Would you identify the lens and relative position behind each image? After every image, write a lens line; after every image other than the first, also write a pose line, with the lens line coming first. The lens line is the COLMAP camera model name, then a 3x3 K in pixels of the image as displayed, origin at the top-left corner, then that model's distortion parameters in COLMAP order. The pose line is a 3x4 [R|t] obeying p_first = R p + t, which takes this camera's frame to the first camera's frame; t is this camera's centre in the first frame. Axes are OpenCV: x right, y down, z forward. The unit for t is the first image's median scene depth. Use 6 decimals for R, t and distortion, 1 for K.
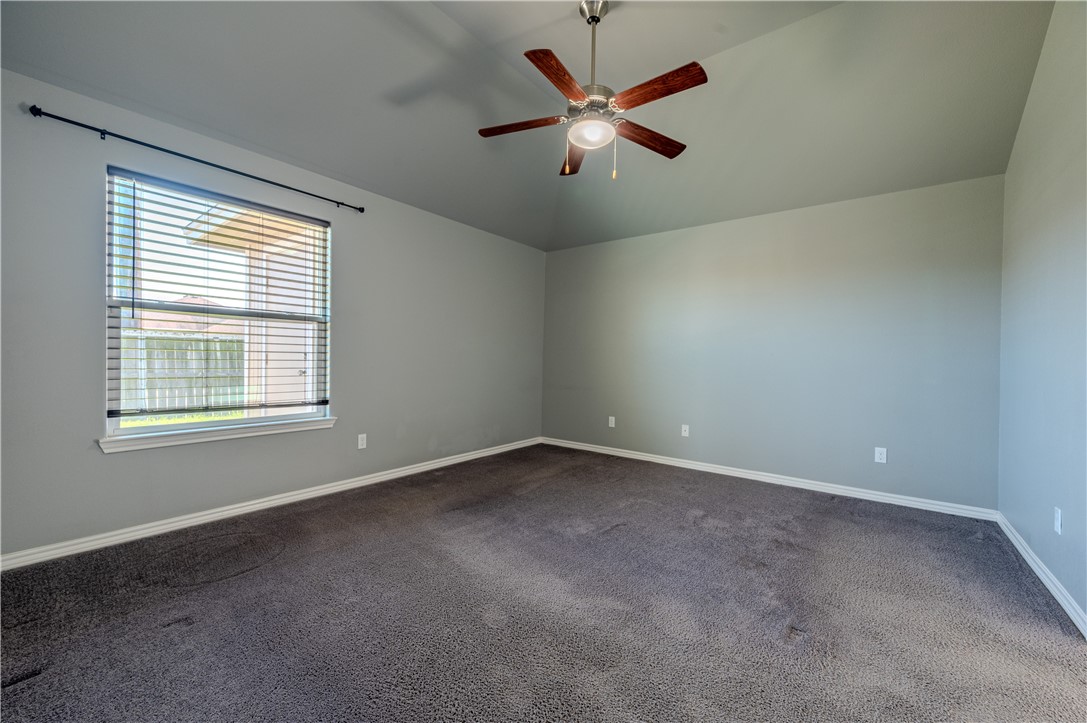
lens RADIAL K [[426.4, 0, 539.1], [0, 426.4, 365.0], [0, 0, 1]] dist [-0.001568, 0.000201]
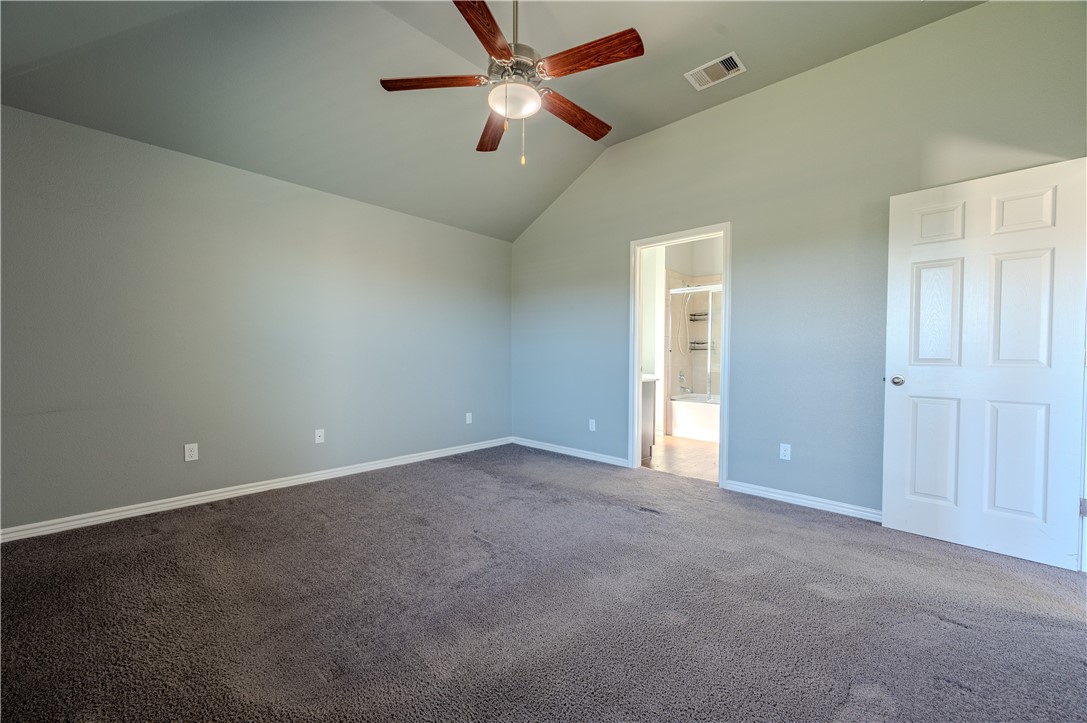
lens RADIAL K [[426.4, 0, 545.3], [0, 426.4, 363.7], [0, 0, 1]] dist [-0.001568, 0.000201]
pose [[0.092162, -0.042120, 0.994853, -0.654662], [0.009339, 0.999098, 0.041435, -0.027345], [-0.995700, 0.005472, 0.092473, 0.714673]]
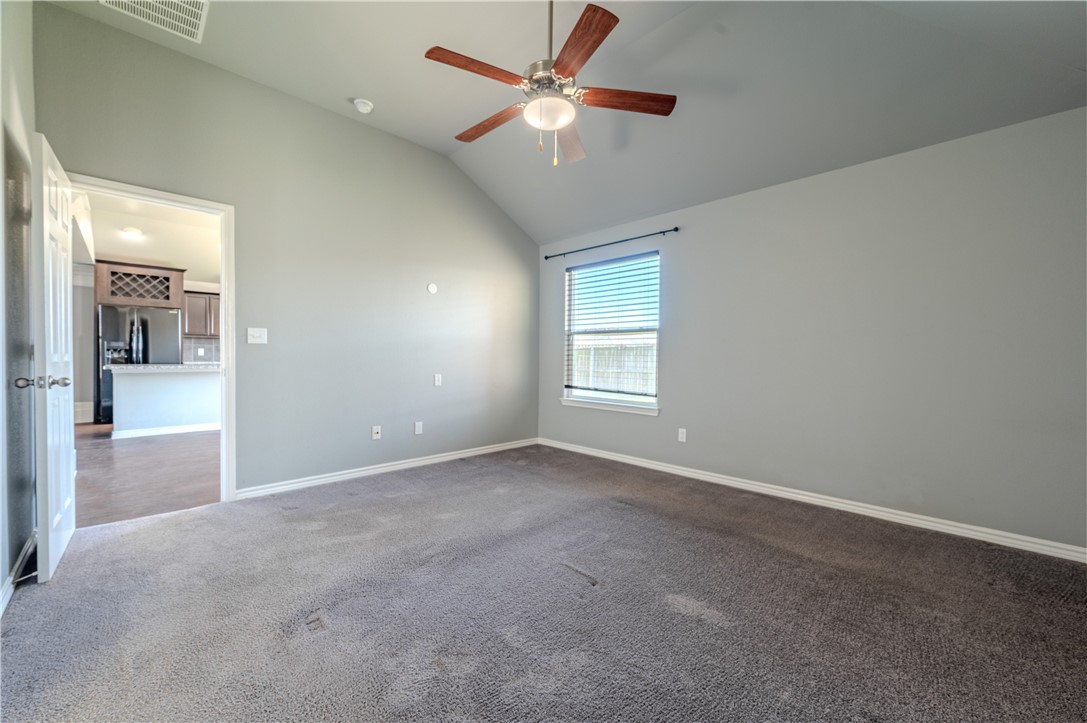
lens RADIAL K [[426.4, 0, 542.8], [0, 426.4, 360.1], [0, 0, 1]] dist [-0.001568, 0.000201]
pose [[-0.122004, -0.006011, -0.992511, 0.887982], [-0.024232, 0.999702, -0.003076, -0.004898], [0.992234, 0.023675, -0.122113, 0.938886]]
